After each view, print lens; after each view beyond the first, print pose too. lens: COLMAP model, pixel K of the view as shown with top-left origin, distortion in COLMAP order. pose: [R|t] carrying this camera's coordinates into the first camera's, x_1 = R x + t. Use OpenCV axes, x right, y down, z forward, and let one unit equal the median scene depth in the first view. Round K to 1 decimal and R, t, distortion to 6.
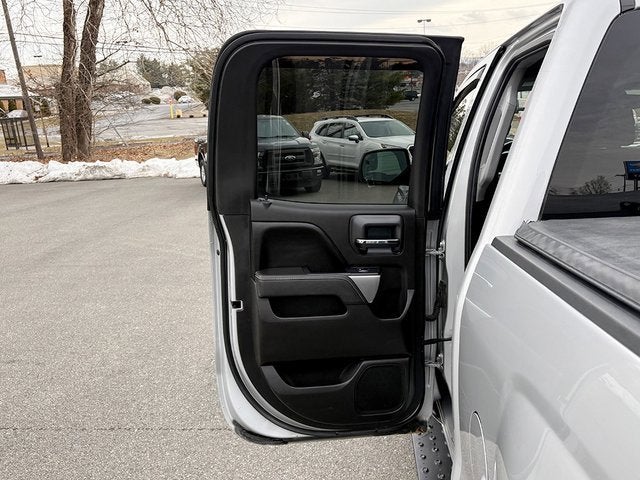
lens RADIAL K [[611.0, 0, 330.5], [0, 611.0, 240.4], [0, 0, 1]] dist [0.022444, 0.008500]
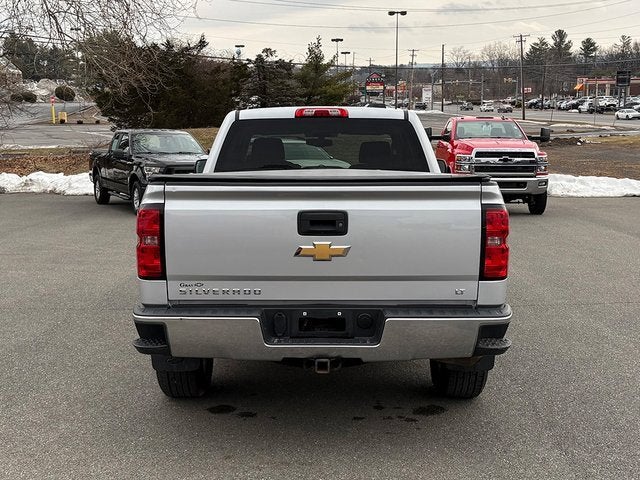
lens RADIAL K [[895.6, 0, 319.0], [0, 895.6, 279.9], [0, 0, 1]] dist [0.104213, -0.388219]
pose [[0.997813, 0.043801, 0.049504, 0.038891], [-0.041946, 0.998400, -0.037917, 0.040713], [-0.051086, 0.035758, 0.998054, -0.227948]]
